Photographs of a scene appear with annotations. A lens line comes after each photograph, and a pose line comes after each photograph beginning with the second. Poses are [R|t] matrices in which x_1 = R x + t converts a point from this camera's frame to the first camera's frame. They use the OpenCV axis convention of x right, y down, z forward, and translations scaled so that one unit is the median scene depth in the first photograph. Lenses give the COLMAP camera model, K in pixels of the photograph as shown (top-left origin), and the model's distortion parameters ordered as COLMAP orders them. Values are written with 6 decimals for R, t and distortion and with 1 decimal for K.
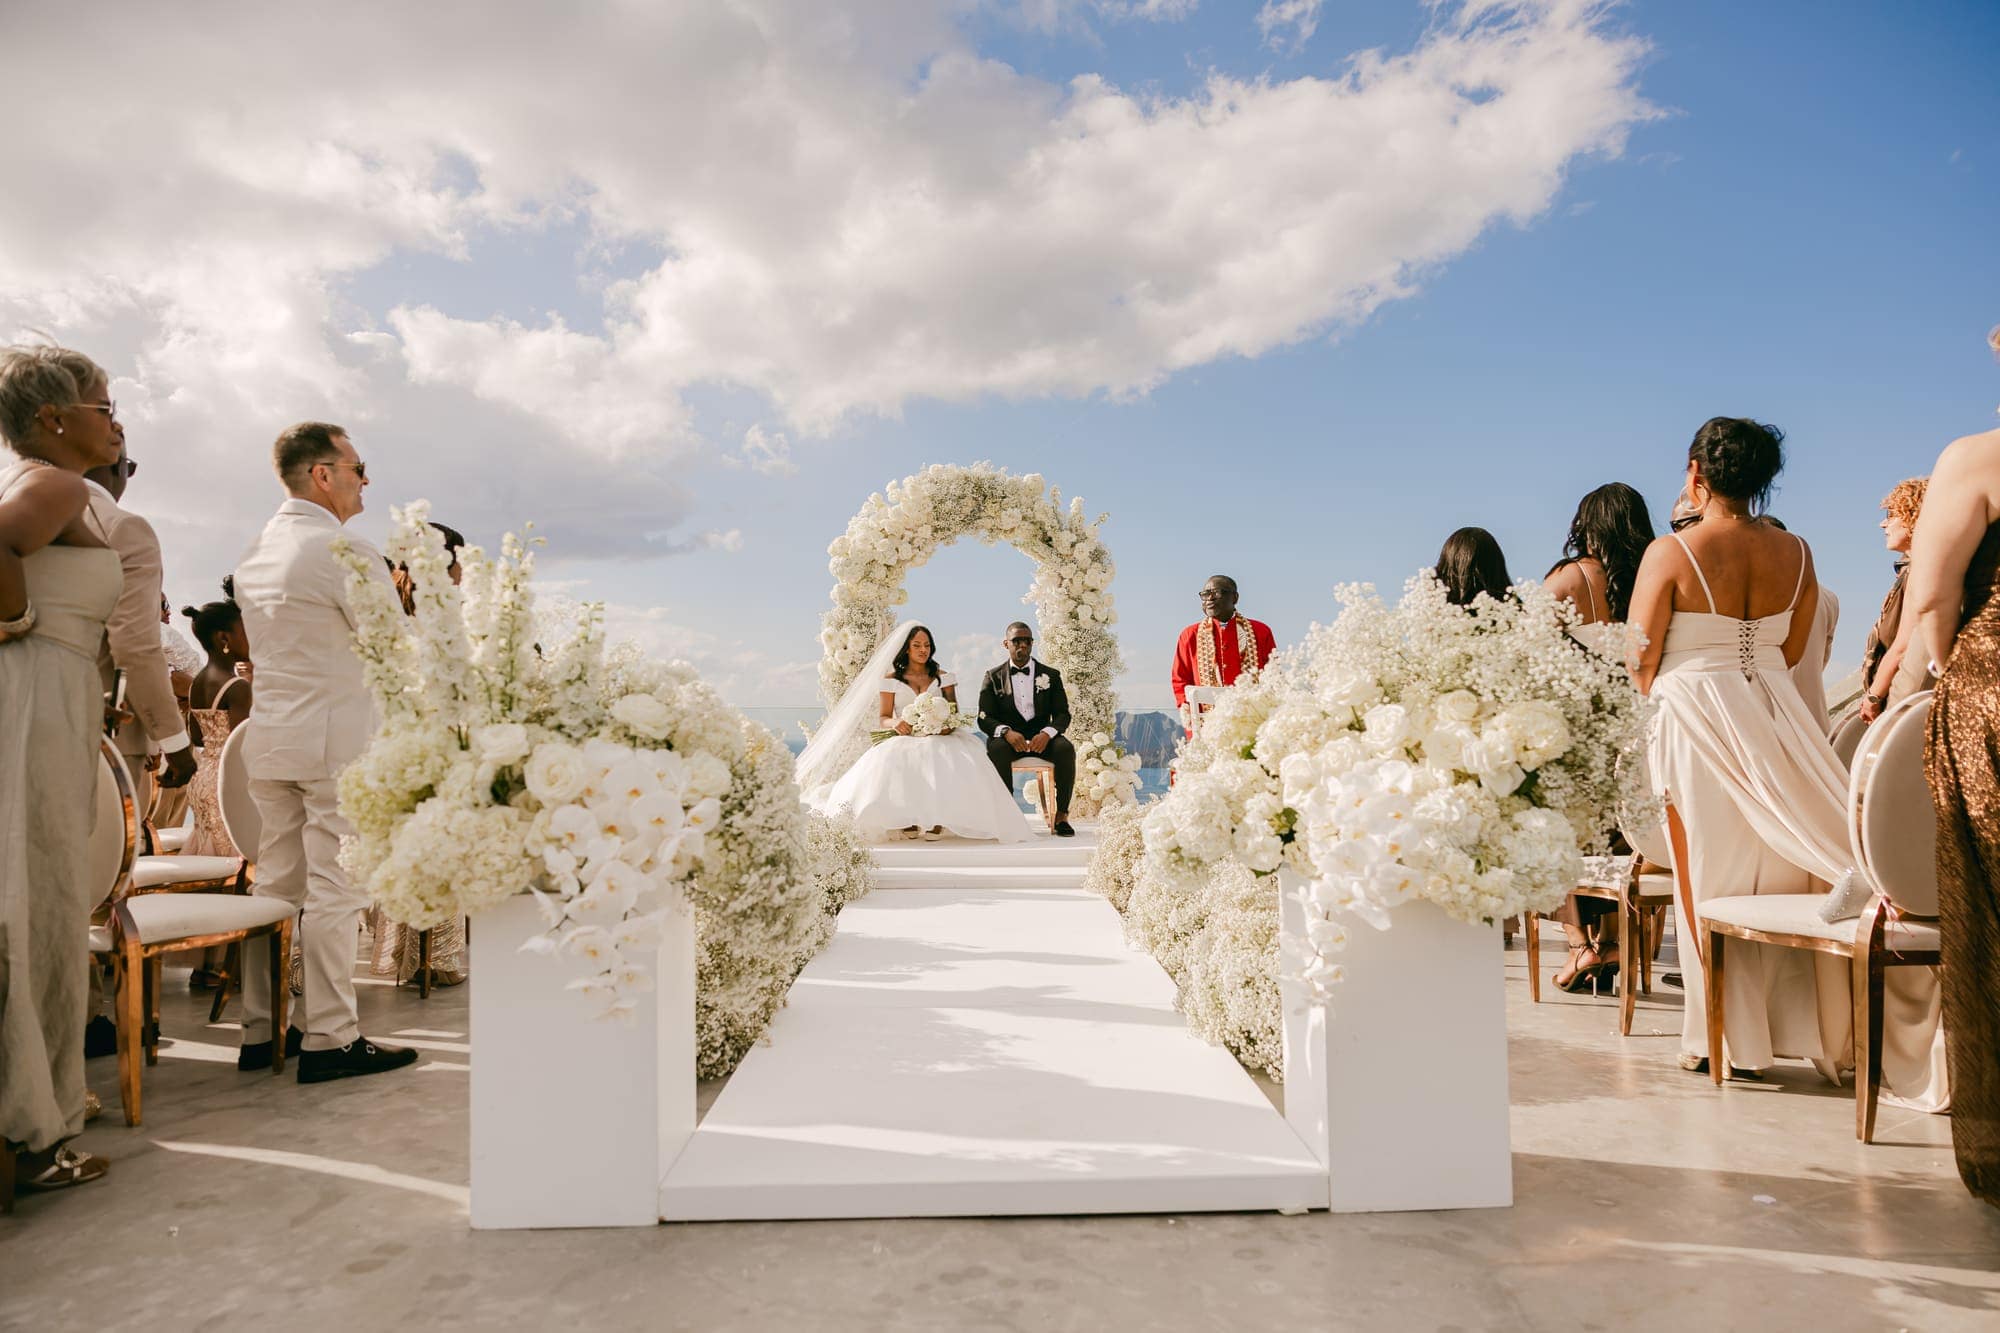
lens RADIAL K [[1324.3, 0, 1000.0], [0, 1324.3, 666.5], [0, 0, 1]] dist [-0.005722, 0.002022]
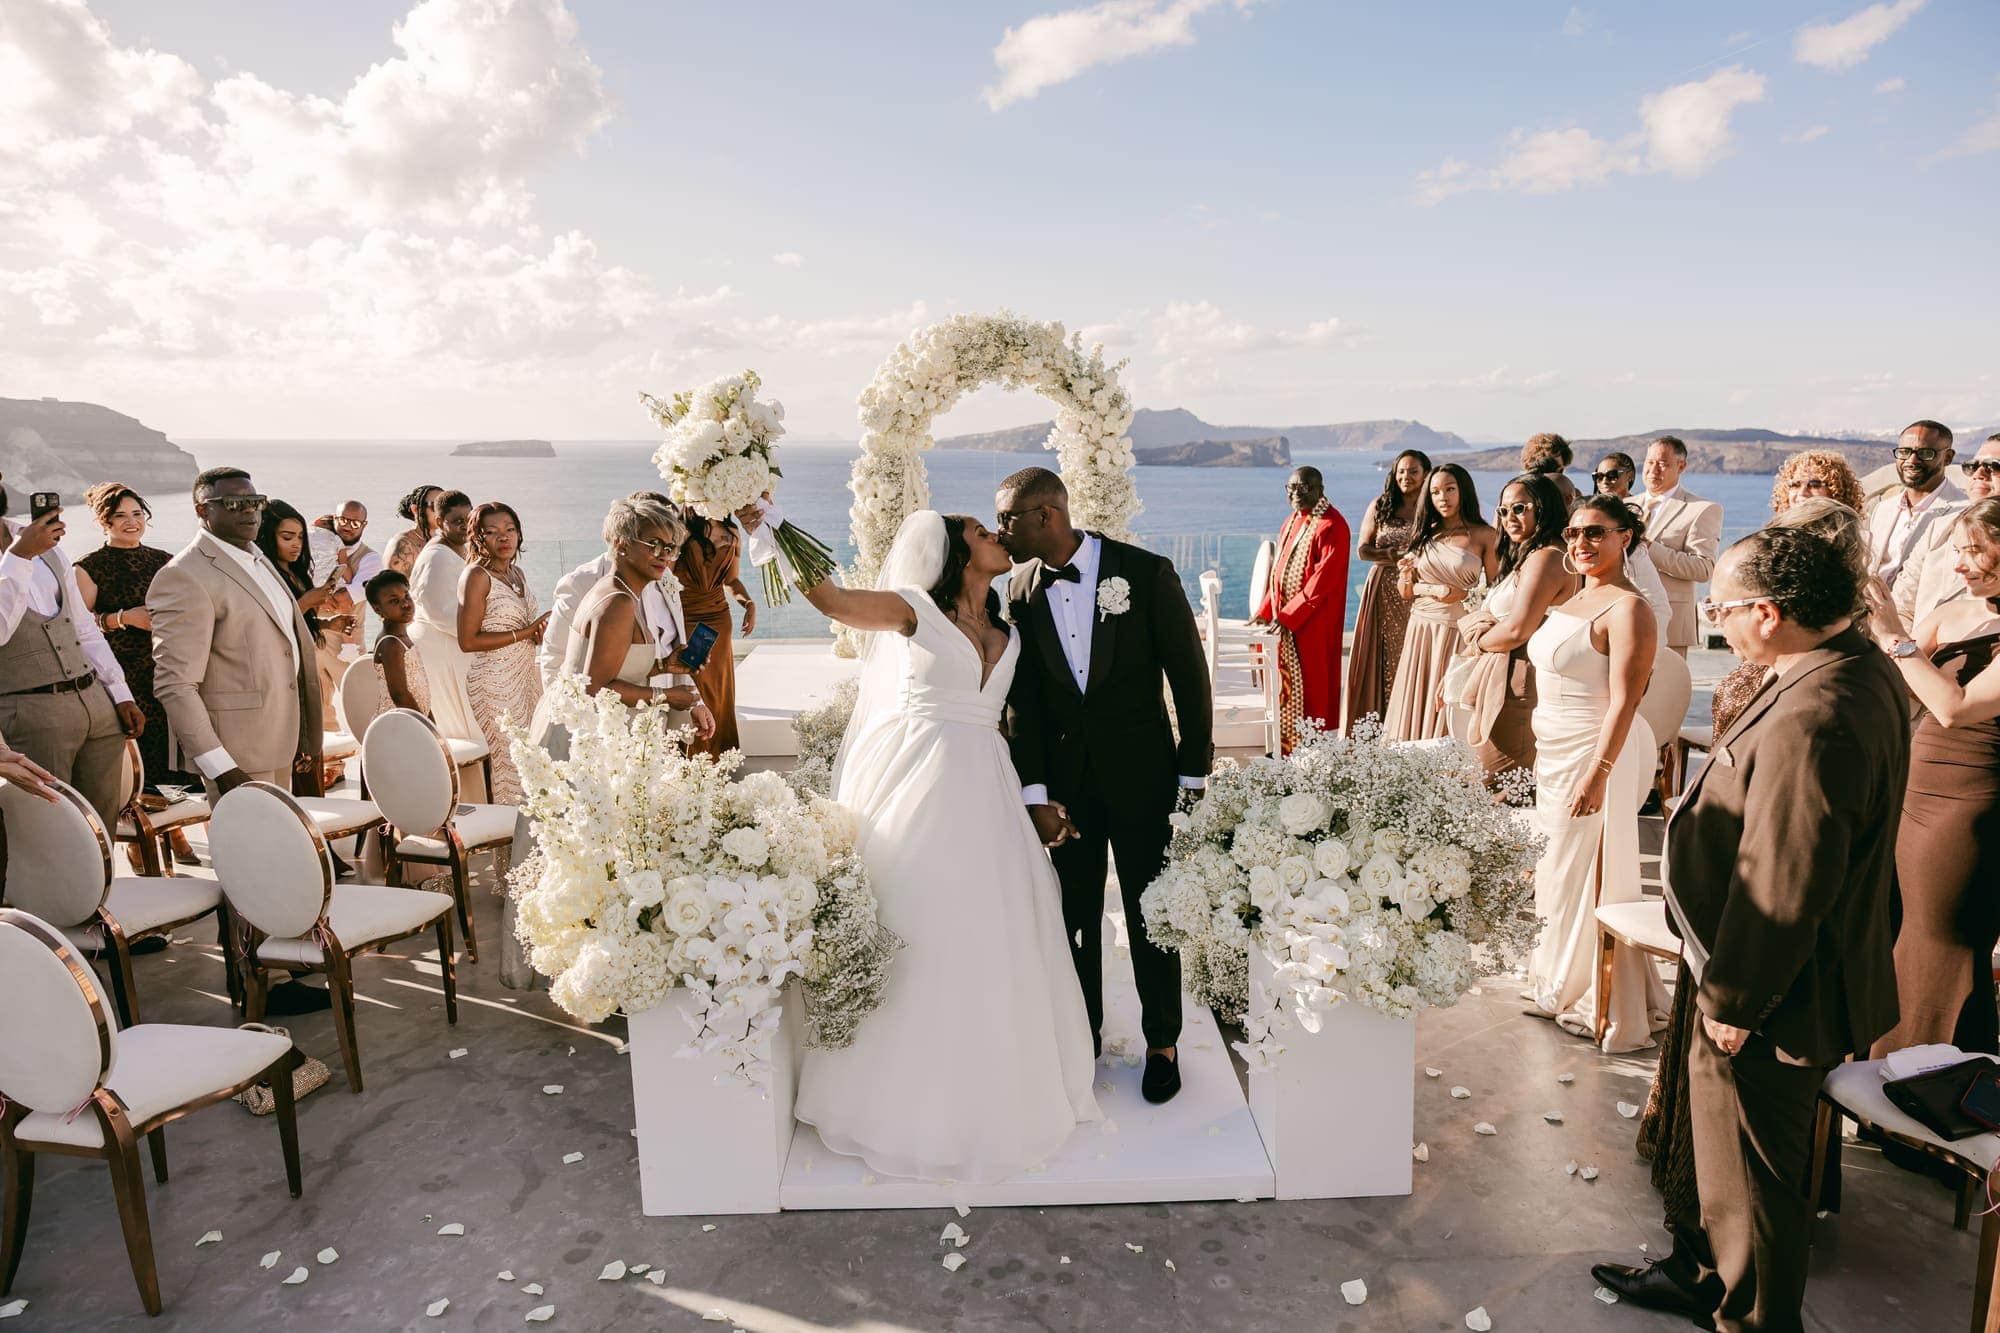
lens RADIAL K [[1321.1, 0, 1000.0], [0, 1321.1, 666.5], [0, 0, 1]] dist [0.005825, 0.000293]
pose [[0.999823, -0.007946, -0.017072, -0.001241], [0.011532, 0.975087, 0.221522, -0.130314], [0.014887, -0.221680, 0.975006, -0.062244]]
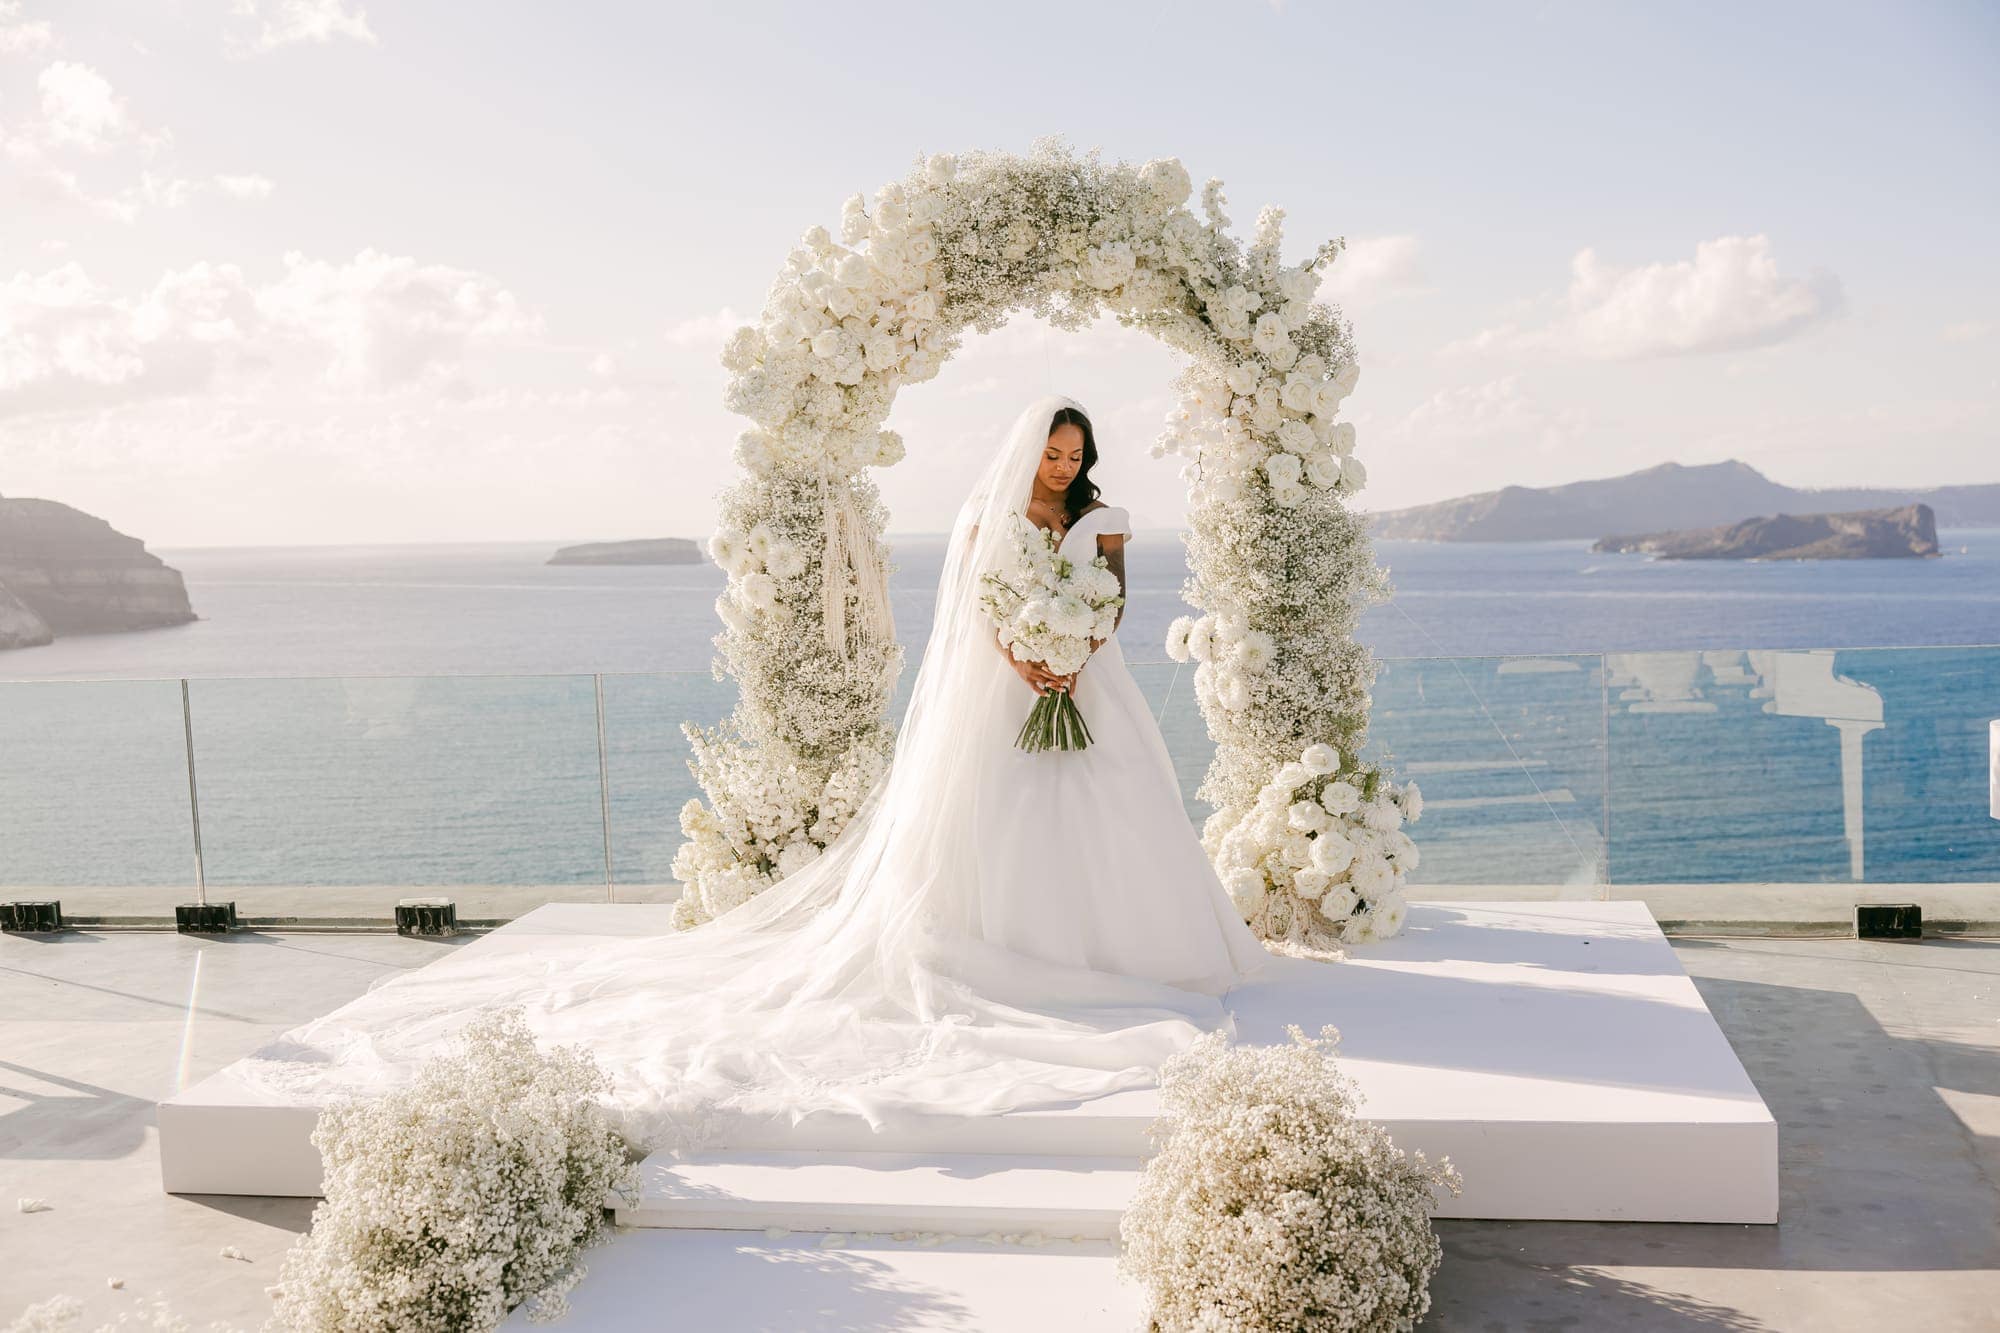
lens RADIAL K [[2233.3, 0, 1000.0], [0, 2233.3, 666.5], [0, 0, 1]] dist [0.014517, -0.003523]
pose [[0.979393, -0.018174, -0.201144, 0.139358], [0.041952, 0.992527, 0.114590, -0.076408], [0.197558, -0.120667, 0.972836, 0.287279]]
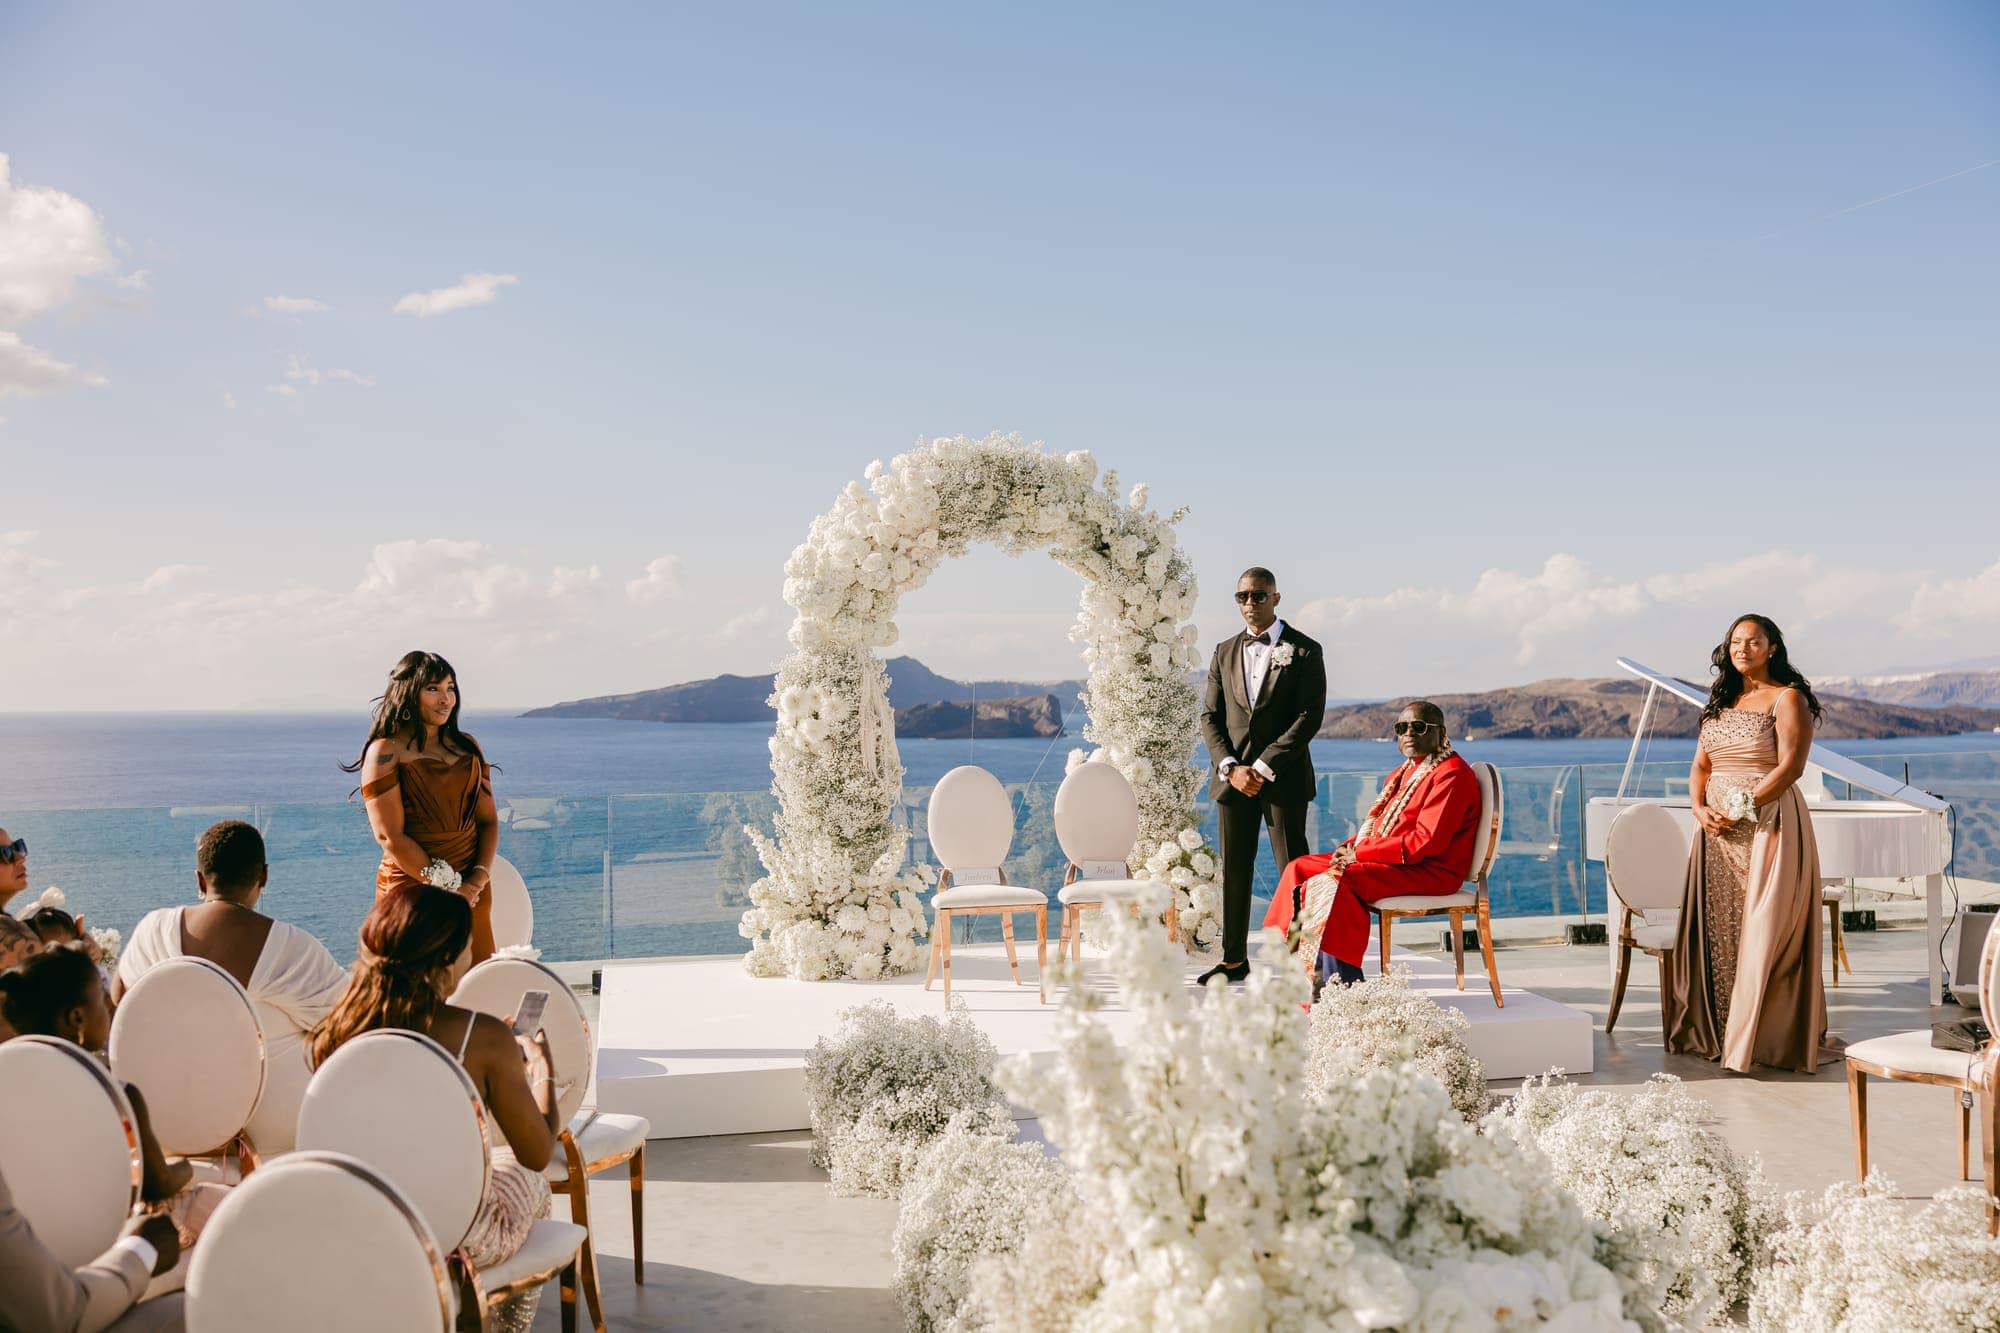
lens RADIAL K [[1927.6, 0, 1000.0], [0, 1927.6, 666.5], [0, 0, 1]] dist [-0.034065, -0.004652]
pose [[0.986126, -0.019620, 0.164835, -0.212145], [0.013565, 0.999194, 0.037778, -0.085278], [-0.165443, -0.035017, 0.985597, 0.033147]]
